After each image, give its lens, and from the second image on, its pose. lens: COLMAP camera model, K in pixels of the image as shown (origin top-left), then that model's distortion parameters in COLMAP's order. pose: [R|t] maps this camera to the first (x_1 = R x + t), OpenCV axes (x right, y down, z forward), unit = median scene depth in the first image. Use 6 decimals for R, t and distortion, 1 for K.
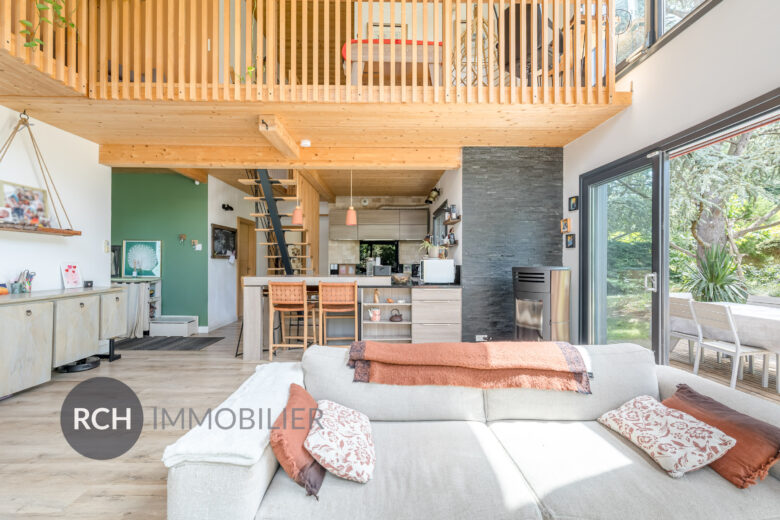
lens RADIAL K [[336.4, 0, 386.8], [0, 336.4, 261.4], [0, 0, 1]] dist [0.000027, -0.000919]
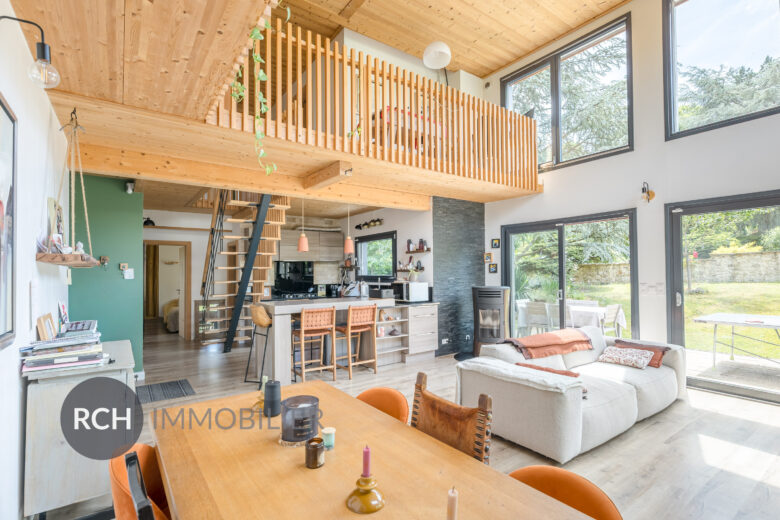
lens RADIAL K [[379.6, 0, 388.5], [0, 379.6, 262.9], [0, 0, 1]] dist [0.002201, -0.000580]
pose [[0.820837, 0.004262, 0.571147, -0.784058], [0.012340, 0.999606, -0.025194, -0.047552], [-0.571030, 0.027728, 0.820461, -0.106717]]
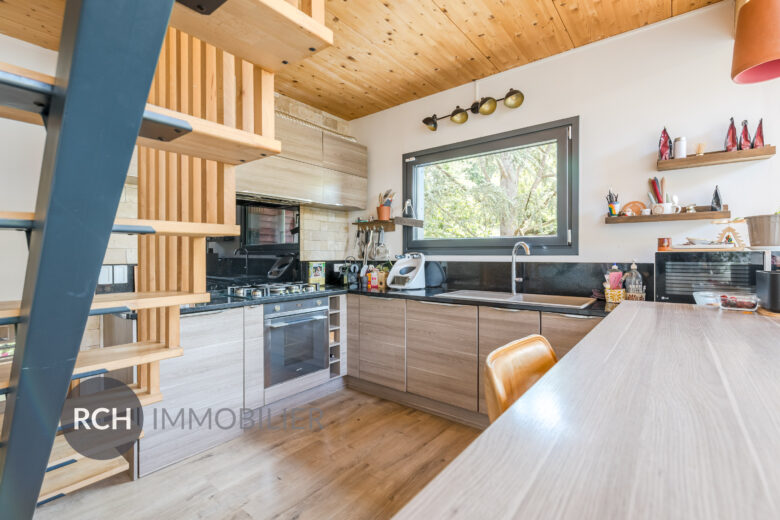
lens RADIAL K [[356.2, 0, 392.8], [0, 356.2, 254.8], [0, 0, 1]] dist [0.002423, 0.000981]
pose [[0.616067, -0.006802, 0.787665, -0.446894], [0.002460, 0.999974, 0.006710, -0.006581], [-0.787690, -0.002196, 0.616068, 1.162695]]
